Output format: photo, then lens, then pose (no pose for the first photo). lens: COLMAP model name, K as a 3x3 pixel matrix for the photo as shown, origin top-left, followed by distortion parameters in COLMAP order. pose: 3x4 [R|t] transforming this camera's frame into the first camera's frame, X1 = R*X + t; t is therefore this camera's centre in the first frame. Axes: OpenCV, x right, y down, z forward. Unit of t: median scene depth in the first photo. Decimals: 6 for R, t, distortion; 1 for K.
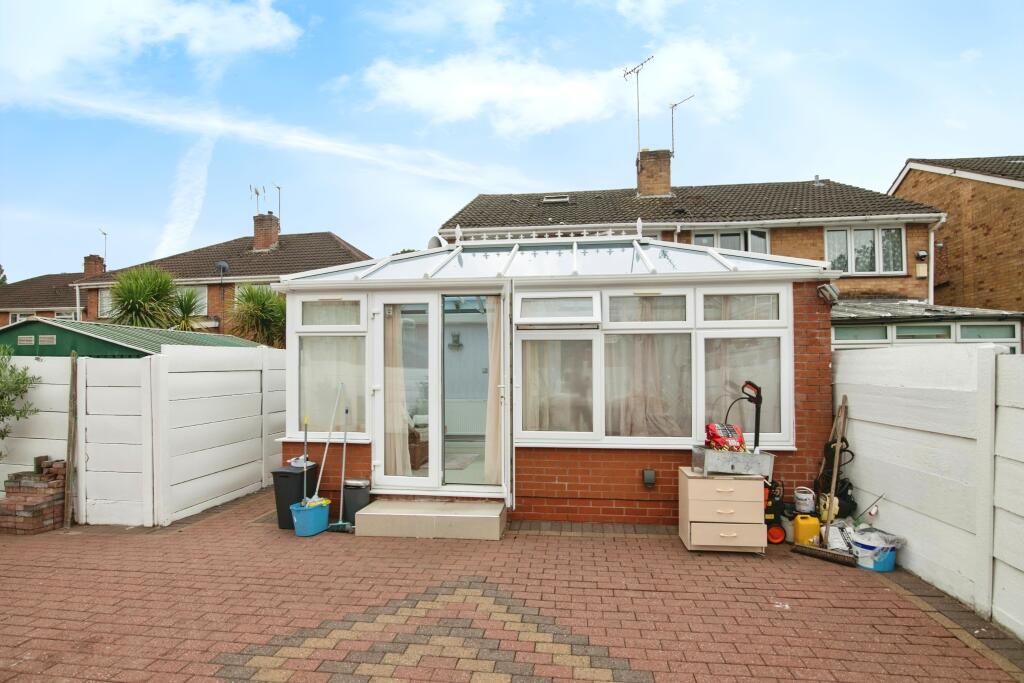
lens RADIAL K [[475.9, 0, 521.8], [0, 475.9, 370.0], [0, 0, 1]] dist [-0.023574, -0.000868]
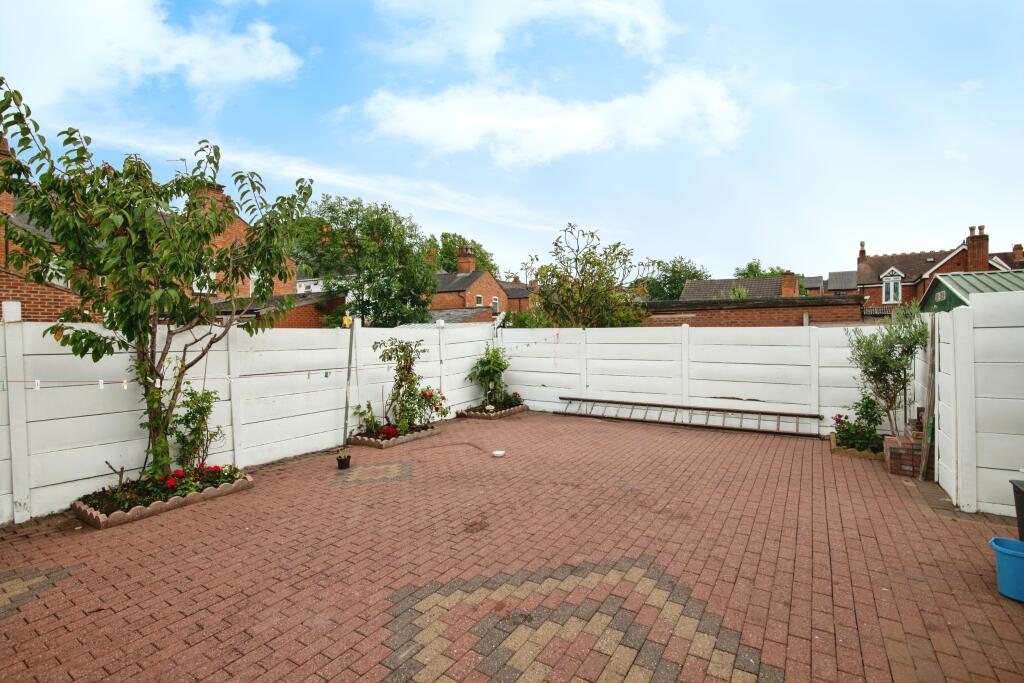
lens RADIAL K [[475.9, 0, 515.7], [0, 475.9, 338.4], [0, 0, 1]] dist [-0.023574, -0.000868]
pose [[-0.438813, 0.022363, -0.898300, 0.539445], [0.011067, 0.999749, 0.019483, -0.005260], [0.898510, -0.001392, -0.438951, 1.029562]]
